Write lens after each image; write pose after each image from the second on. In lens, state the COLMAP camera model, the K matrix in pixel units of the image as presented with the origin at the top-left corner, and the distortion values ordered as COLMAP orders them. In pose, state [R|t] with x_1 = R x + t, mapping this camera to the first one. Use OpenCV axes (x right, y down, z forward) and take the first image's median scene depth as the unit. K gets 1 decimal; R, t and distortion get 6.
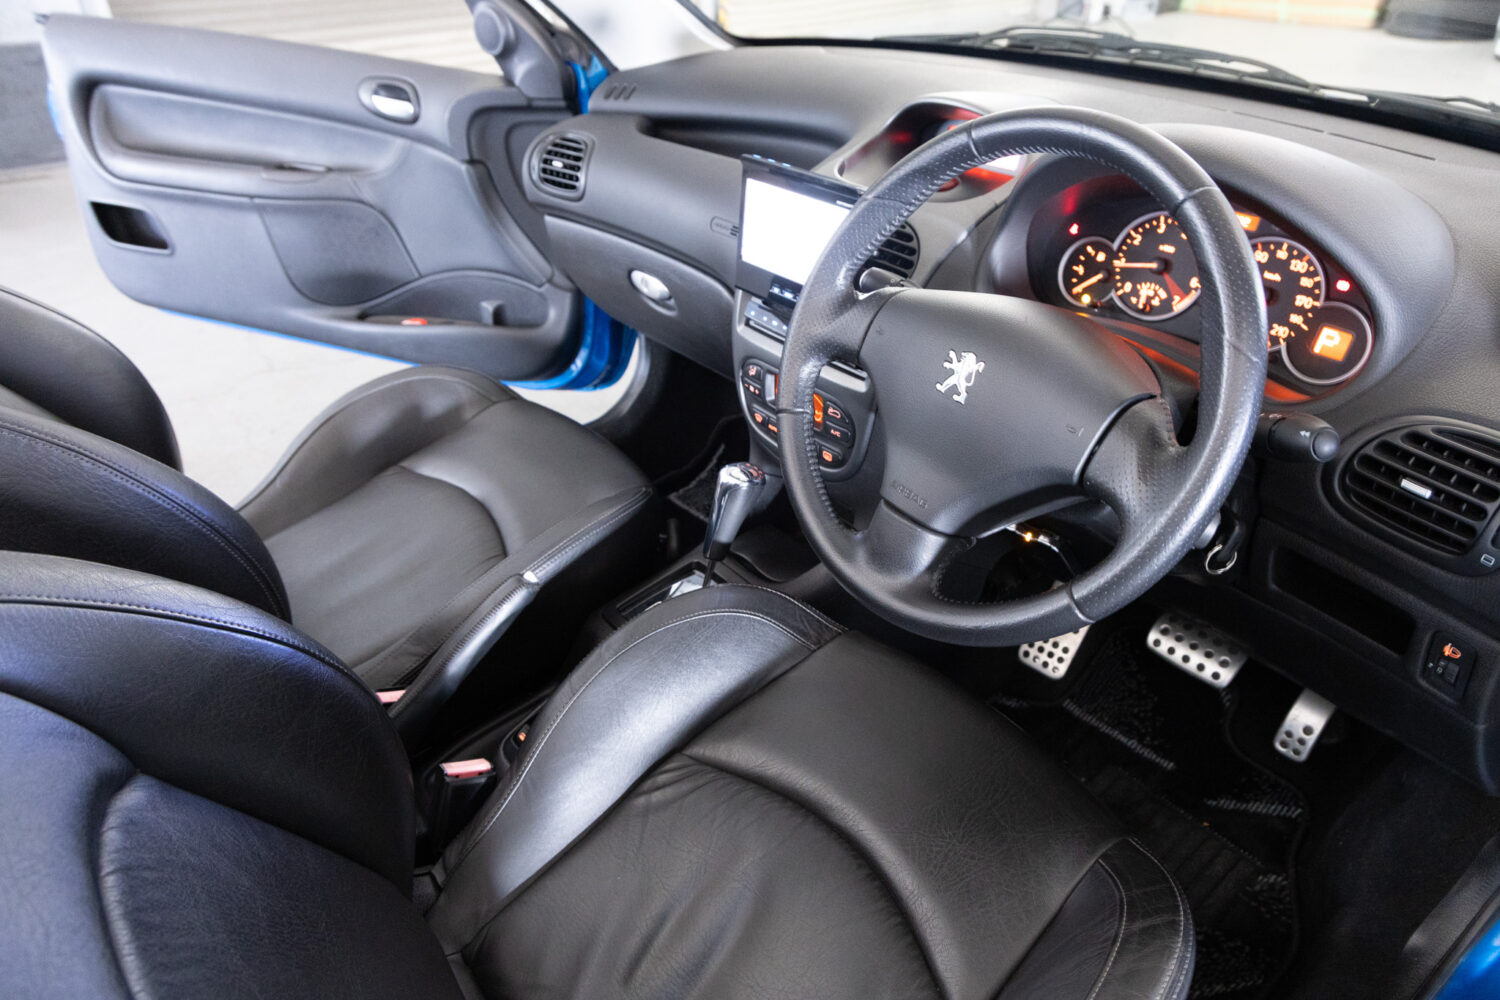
lens RADIAL K [[1003.1, 0, 755.9], [0, 1003.1, 513.4], [0, 0, 1]] dist [-0.000146, -0.008496]
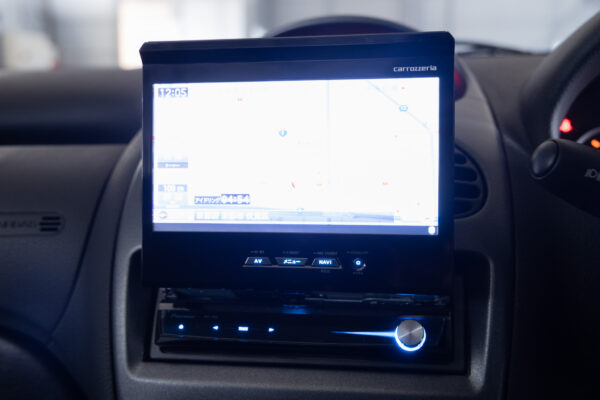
lens RADIAL K [[709.9, 0, 298.4], [0, 709.9, 197.2], [0, 0, 1]] dist [0.046400, 0.000000]
pose [[0.751125, -0.079615, 0.655342, -0.226170], [0.366692, 0.875791, -0.313890, -0.134823], [-0.548952, 0.476079, 0.687023, 0.764555]]
